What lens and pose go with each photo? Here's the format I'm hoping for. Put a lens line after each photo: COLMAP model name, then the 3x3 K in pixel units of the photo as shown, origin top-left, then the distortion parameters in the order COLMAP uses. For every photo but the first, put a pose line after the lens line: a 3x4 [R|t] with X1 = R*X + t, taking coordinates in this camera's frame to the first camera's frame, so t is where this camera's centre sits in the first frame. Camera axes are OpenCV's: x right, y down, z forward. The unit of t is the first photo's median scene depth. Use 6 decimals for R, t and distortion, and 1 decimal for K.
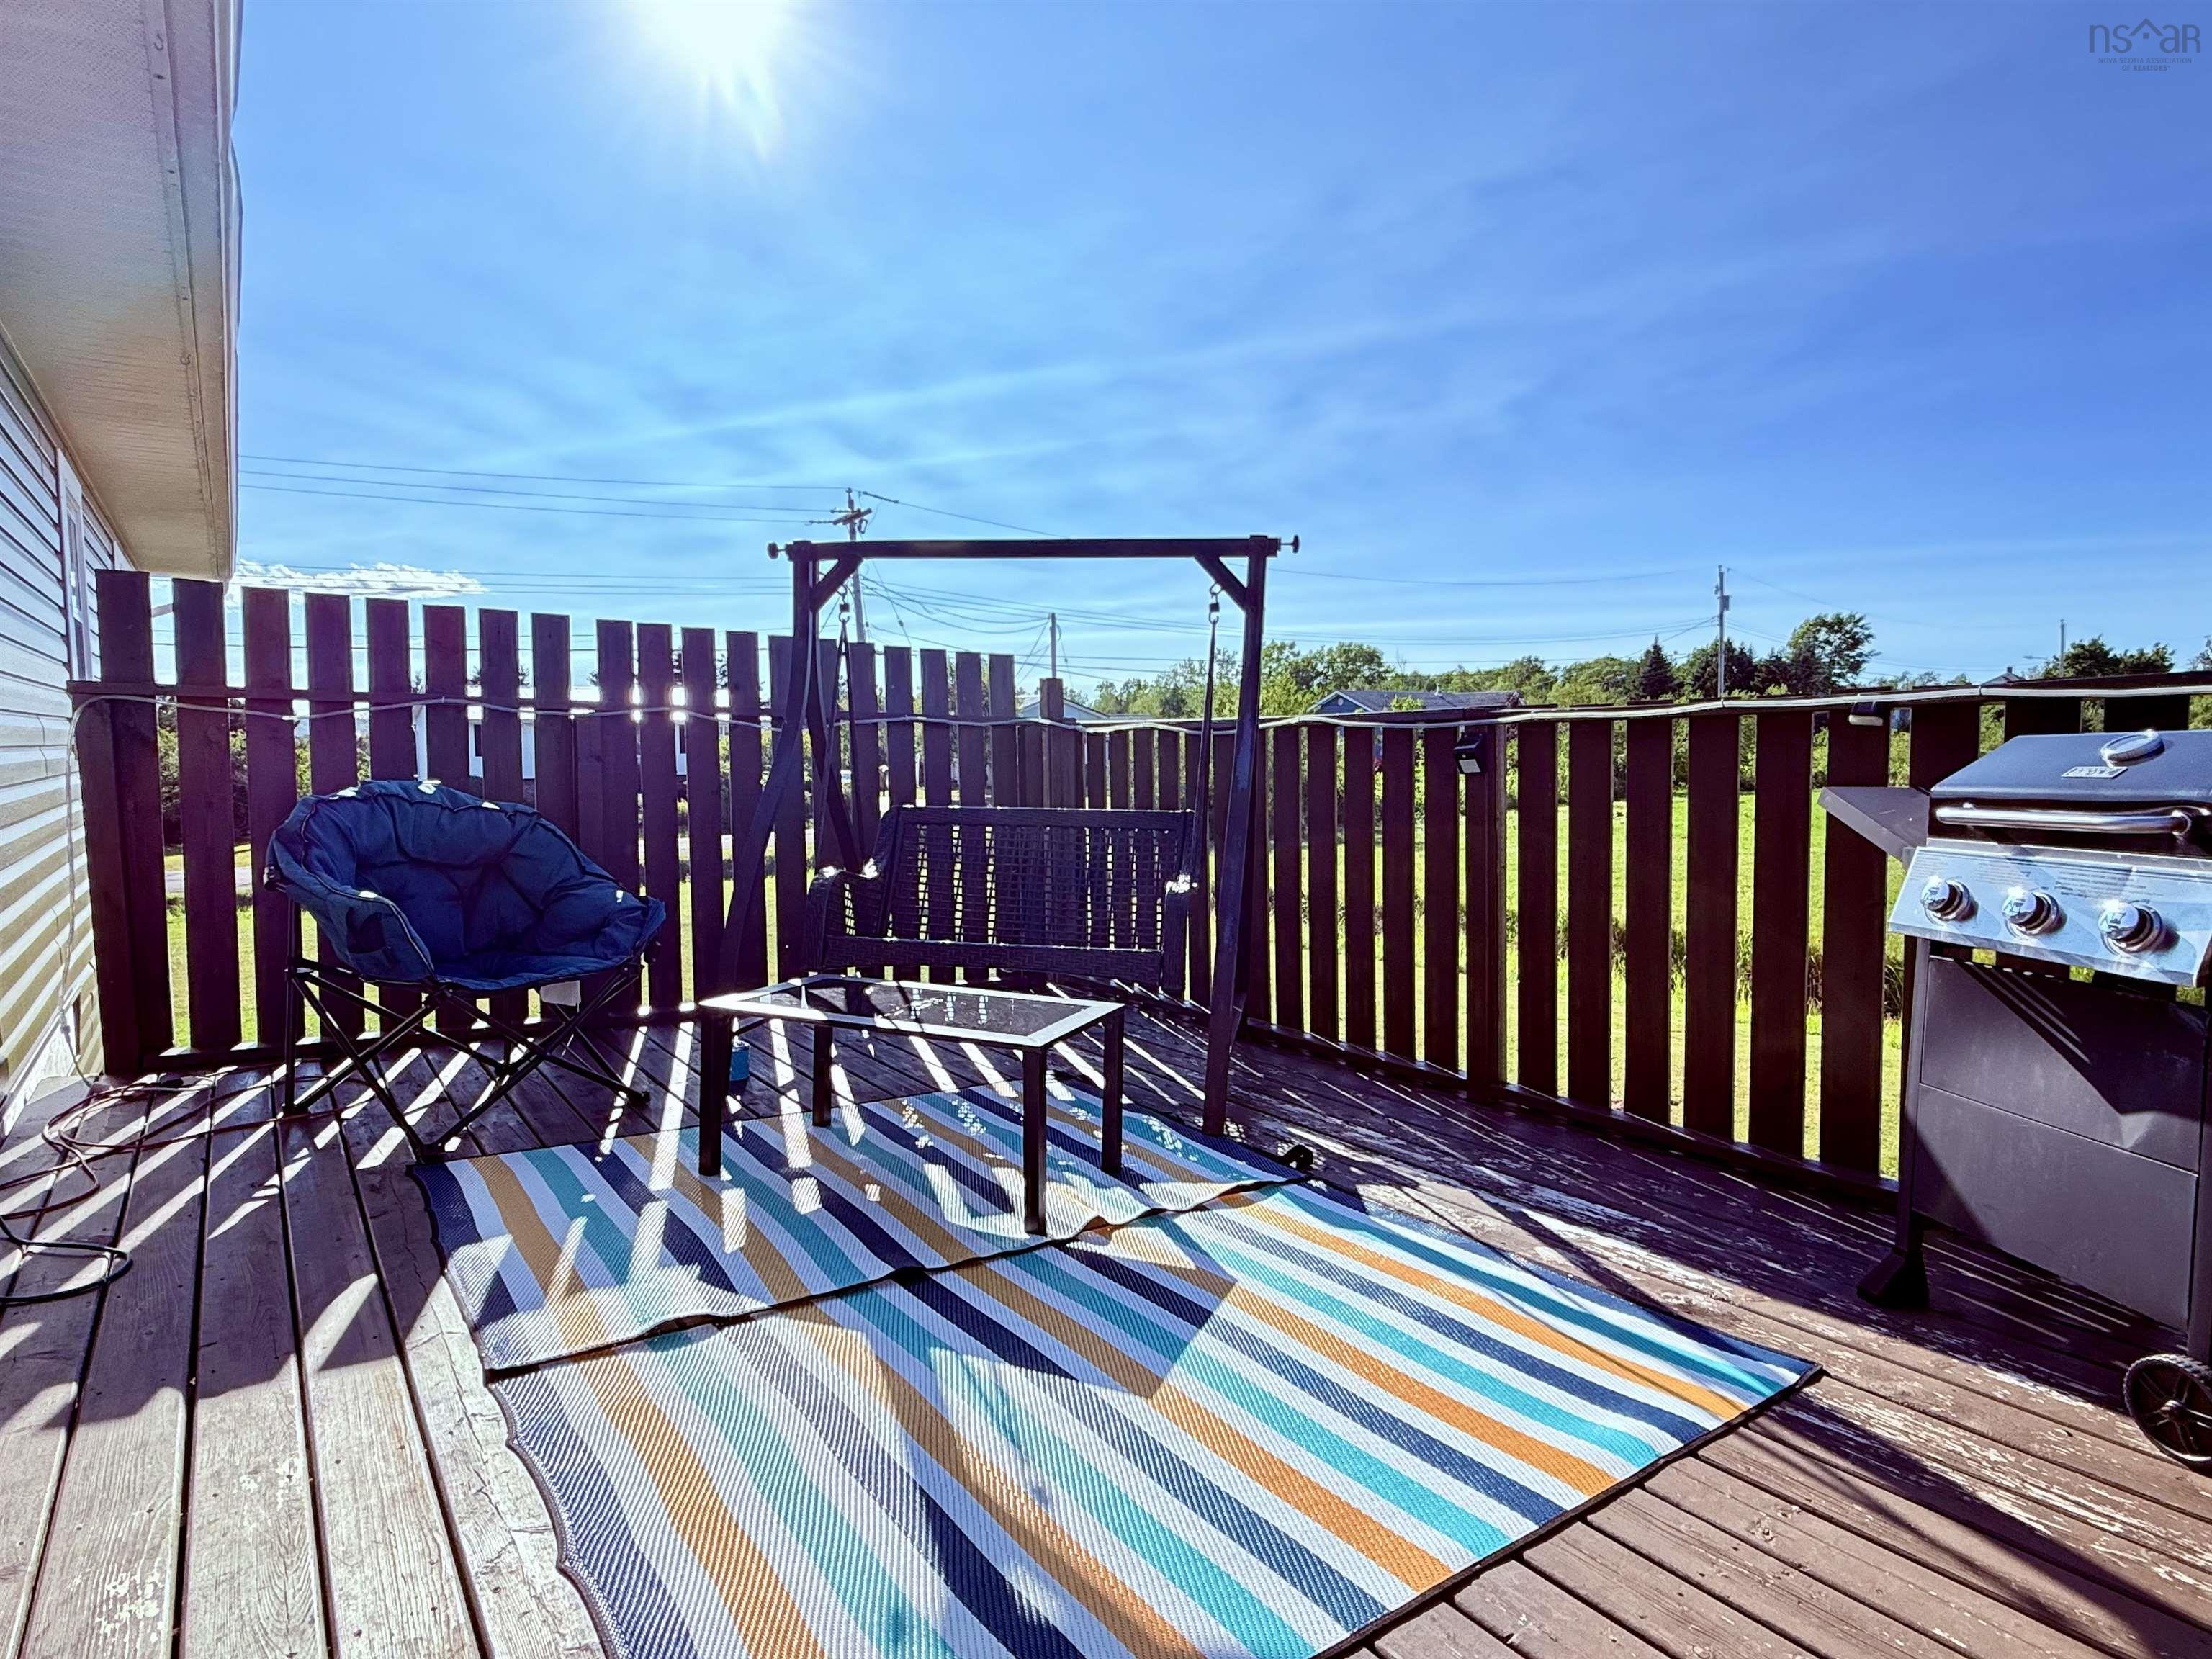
lens RADIAL K [[1228.9, 0, 1096.6], [0, 1228.9, 833.6], [0, 0, 1]] dist [0.003528, -0.001383]
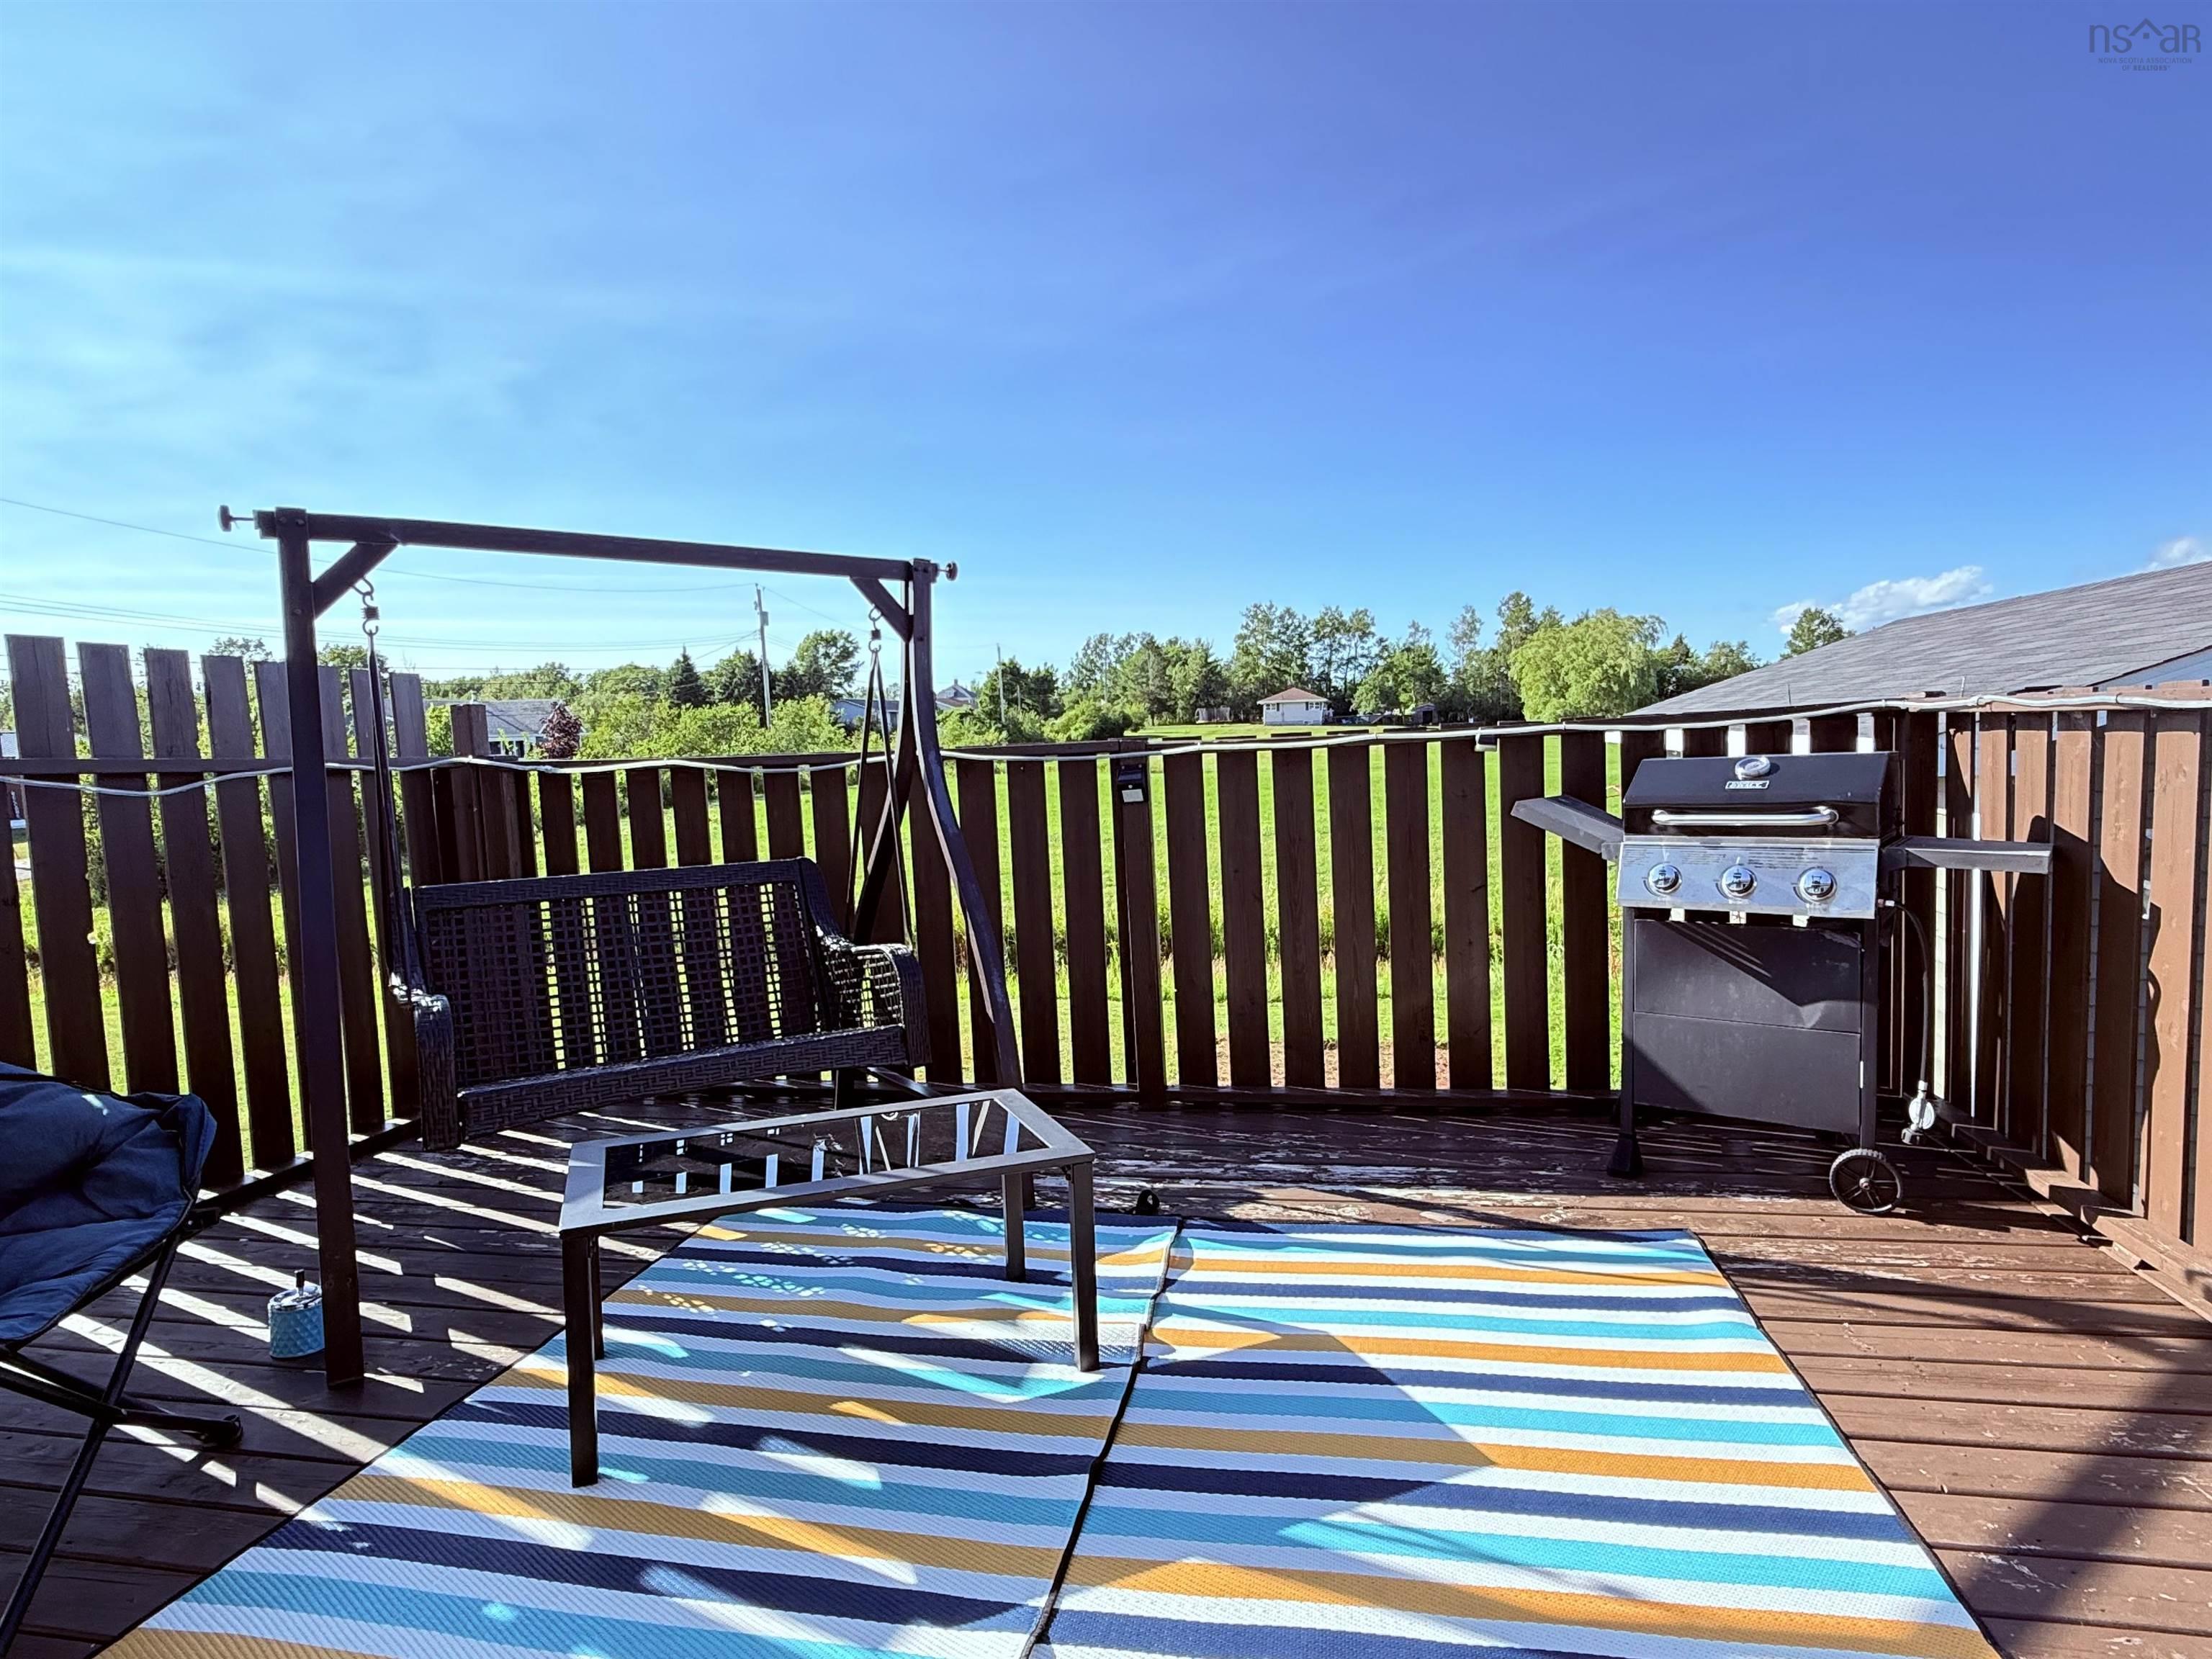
lens RADIAL K [[1228.9, 0, 1102.7], [0, 1228.9, 824.7], [0, 0, 1]] dist [0.003528, -0.001383]
pose [[0.716307, -0.072845, 0.693973, -0.521163], [0.081371, 0.996471, 0.020609, -0.062262], [-0.693025, 0.041707, 0.719706, 0.300488]]
